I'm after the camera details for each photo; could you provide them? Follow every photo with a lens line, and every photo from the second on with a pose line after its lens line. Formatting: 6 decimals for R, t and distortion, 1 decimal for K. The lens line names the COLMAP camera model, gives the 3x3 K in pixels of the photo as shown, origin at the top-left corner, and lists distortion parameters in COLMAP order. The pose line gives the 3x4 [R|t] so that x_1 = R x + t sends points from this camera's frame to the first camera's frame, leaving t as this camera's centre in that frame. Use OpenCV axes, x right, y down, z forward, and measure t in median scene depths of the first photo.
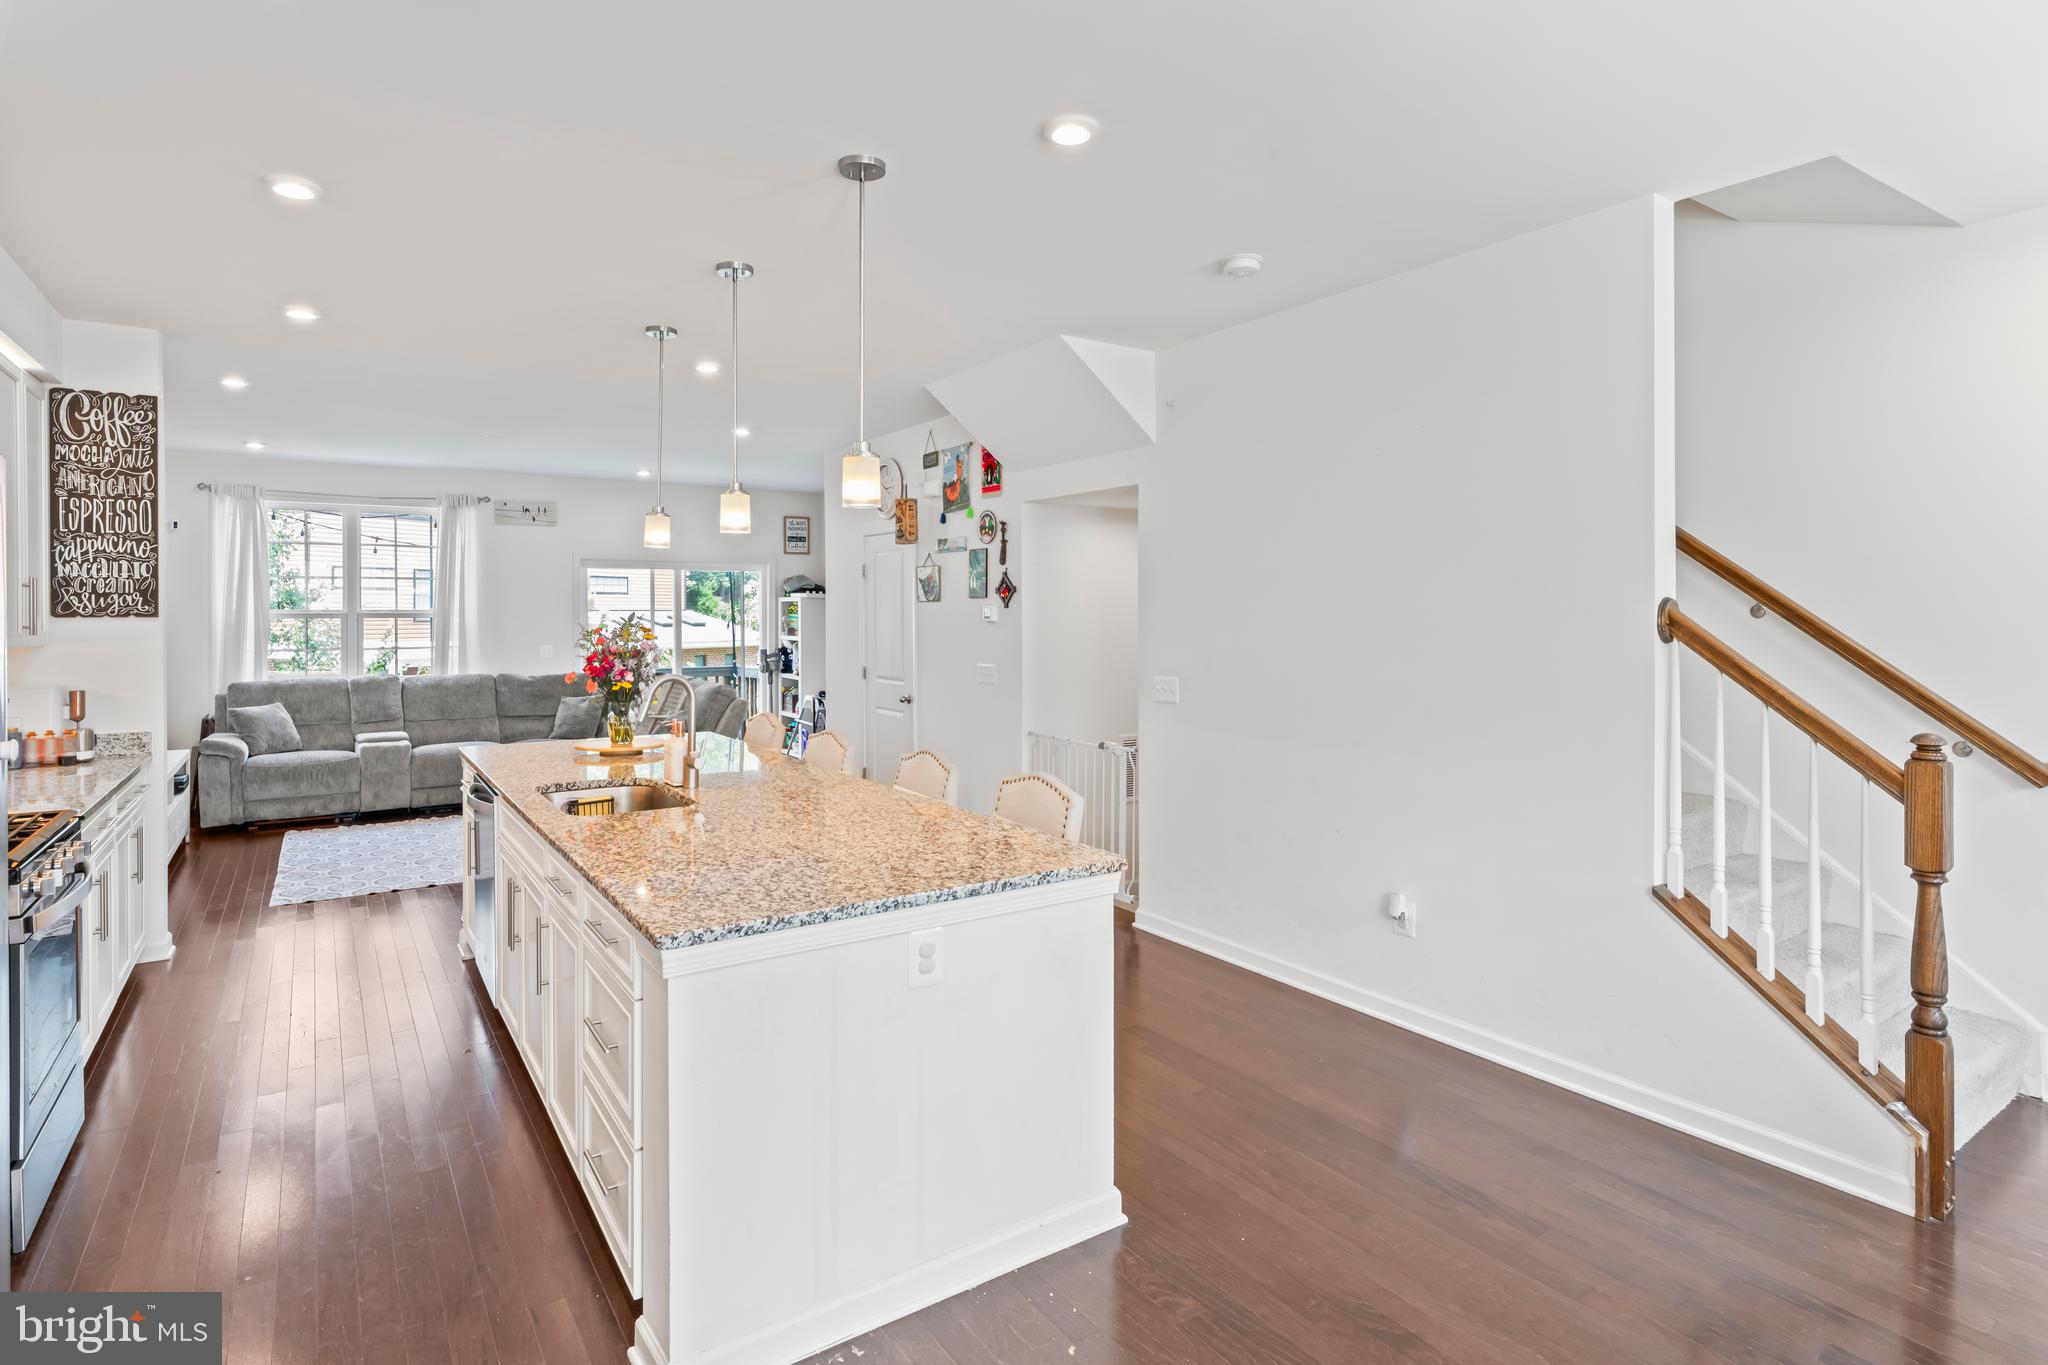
lens RADIAL K [[1035.7, 0, 1033.5], [0, 1035.7, 605.2], [0, 0, 1]] dist [-0.024018, 0.001497]
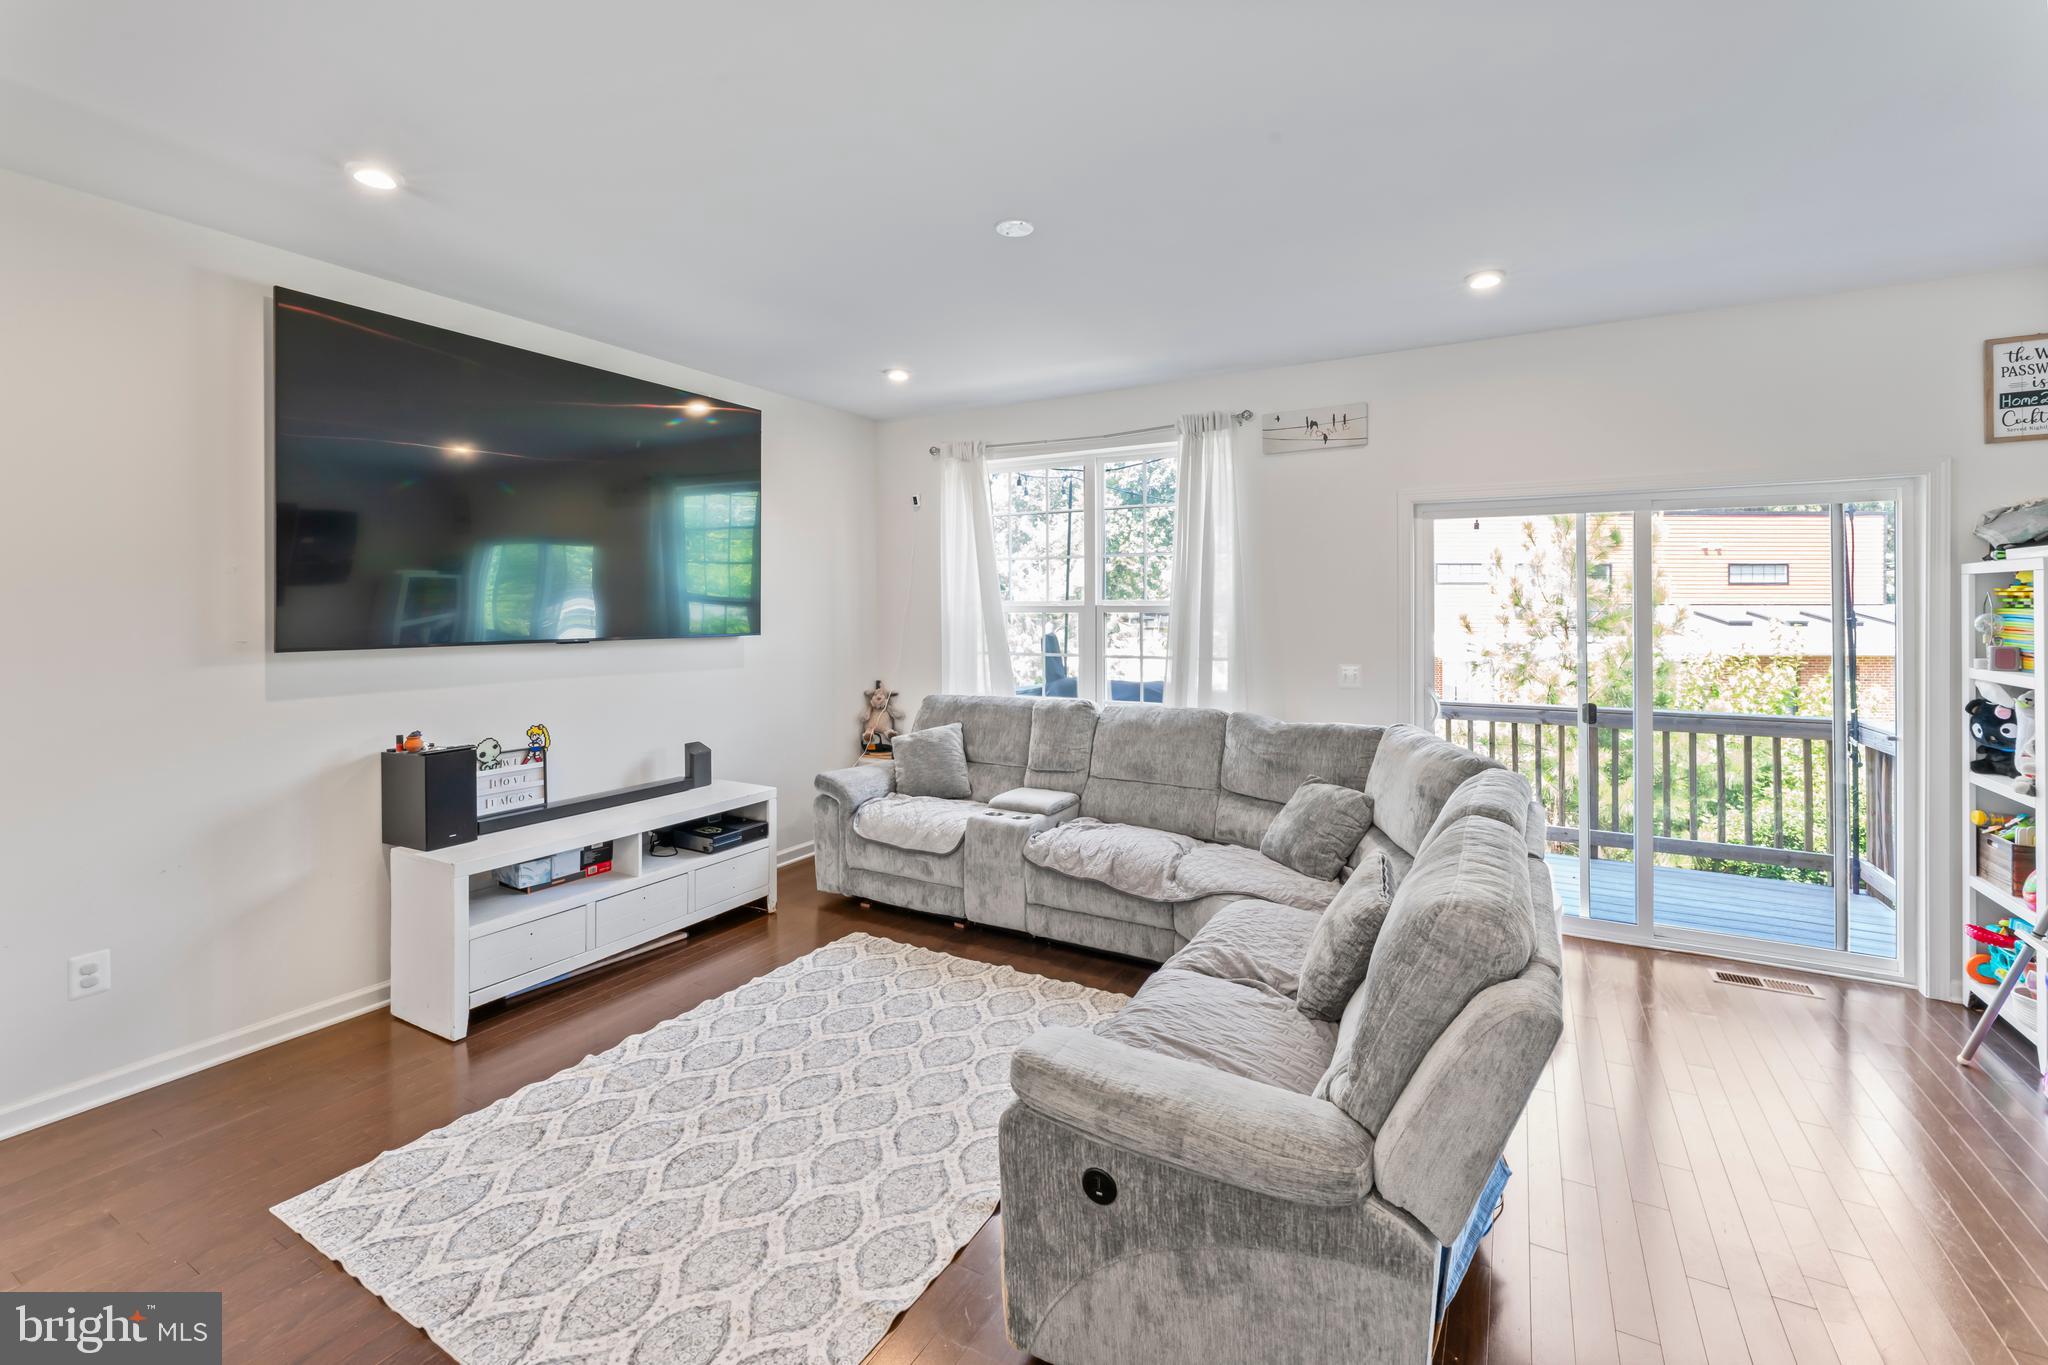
lens RADIAL K [[882.7, 0, 1006.7], [0, 882.7, 603.5], [0, 0, 1]] dist [-0.002137, -0.000825]
pose [[0.422173, -0.000987, -0.906515, -0.149289], [0.006625, 0.999976, 0.001996, 0.005401], [0.906491, -0.006849, 0.422170, 0.783381]]
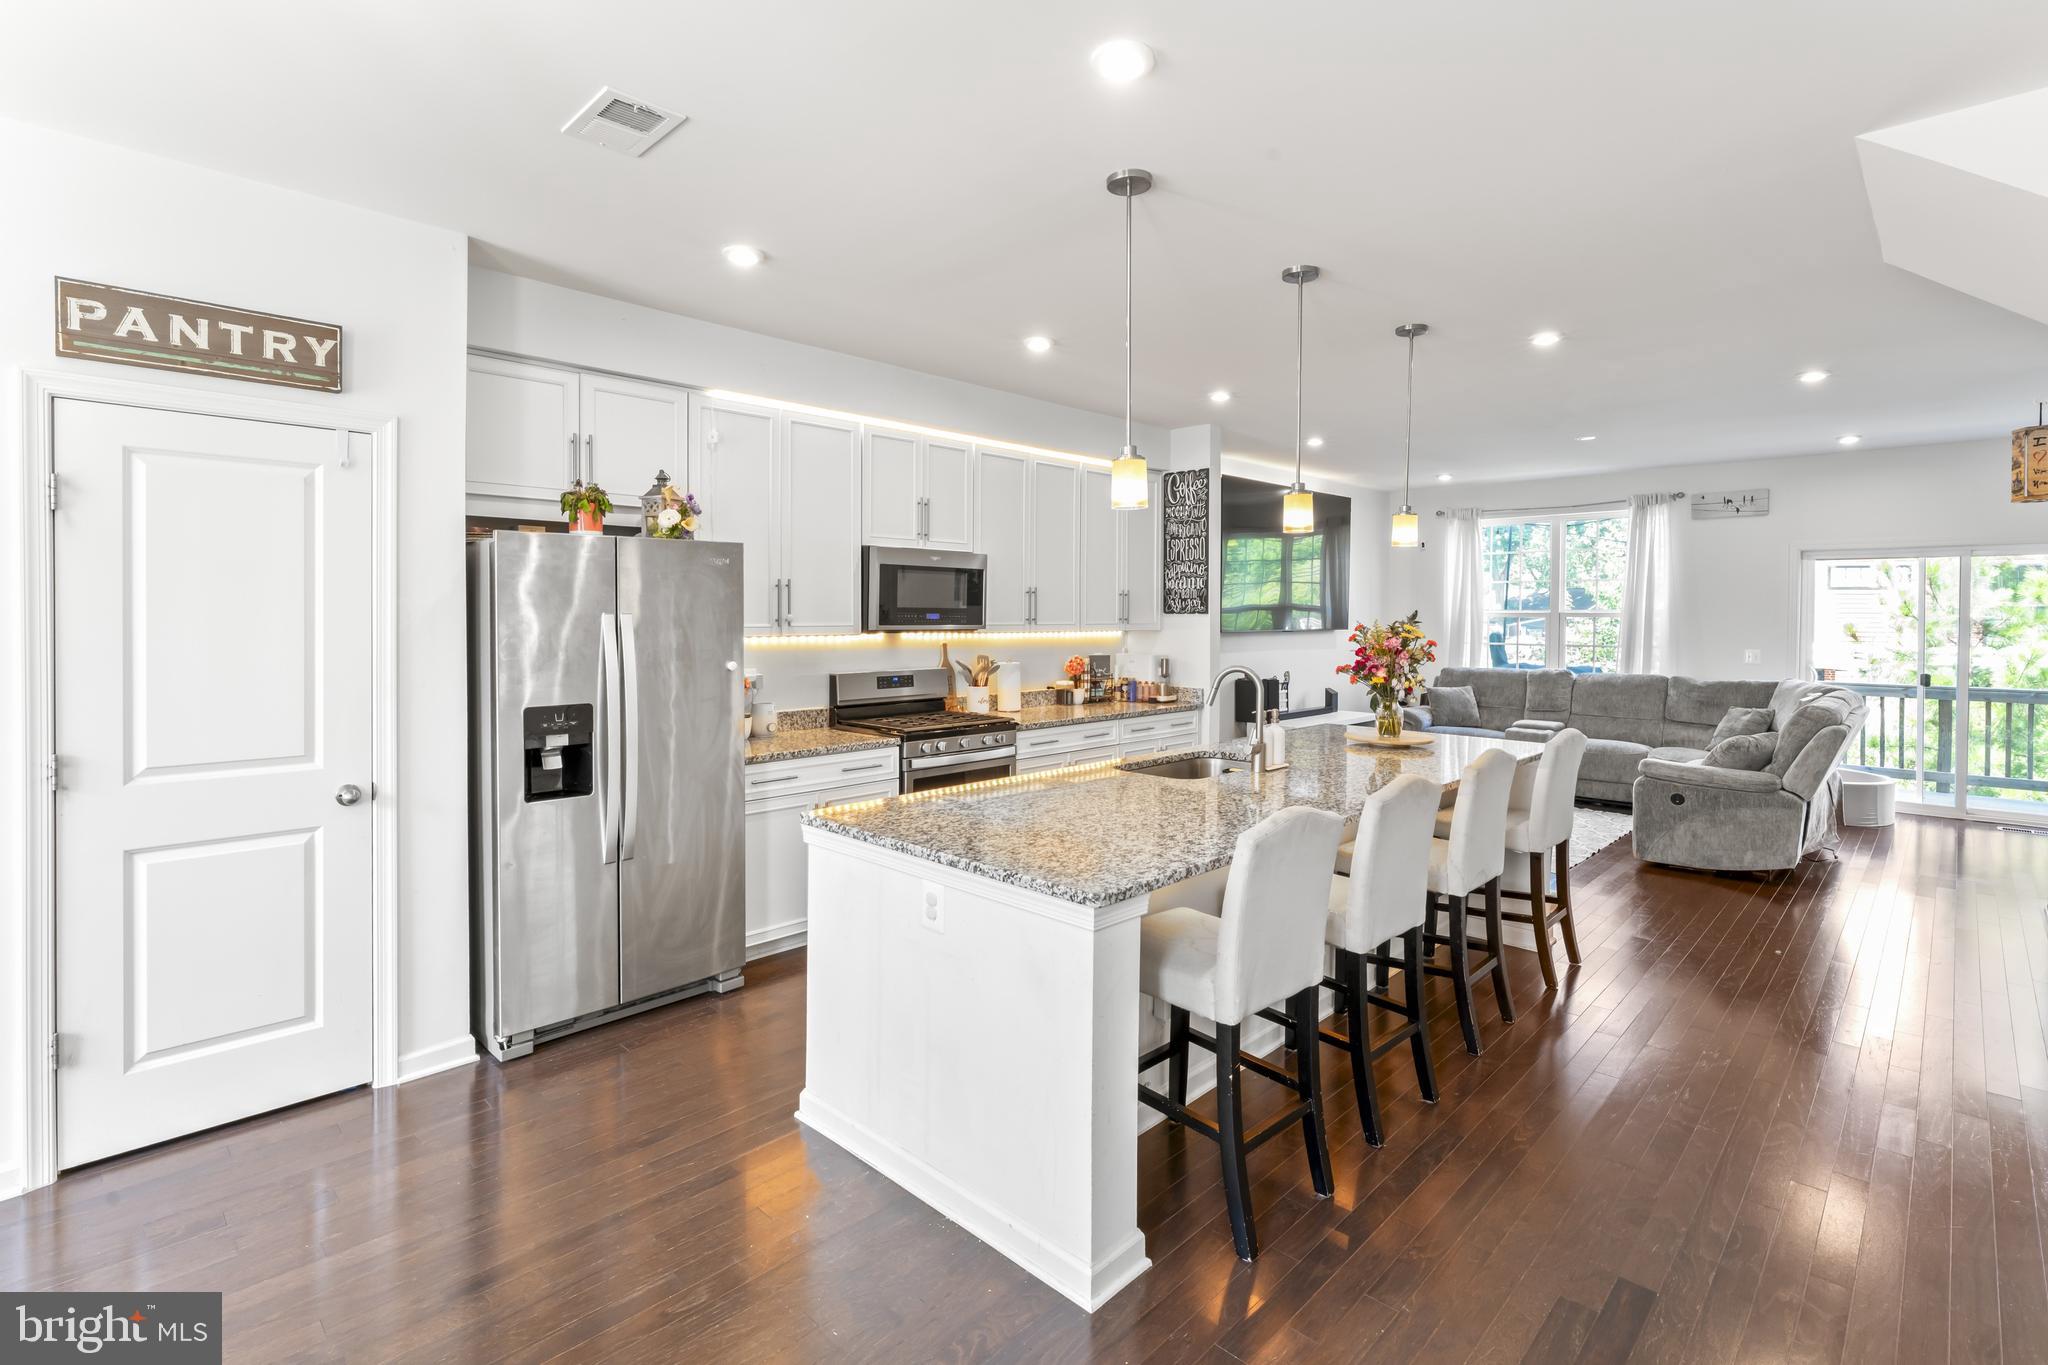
lens RADIAL K [[958.2, 0, 1018.5], [0, 958.2, 636.6], [0, 0, 1]] dist [0.005222, -0.001425]
pose [[0.187062, 0.026878, -0.981980, 0.285945], [0.003206, 0.999604, 0.027971, 0.002674], [0.982343, -0.008381, 0.186901, 0.265063]]
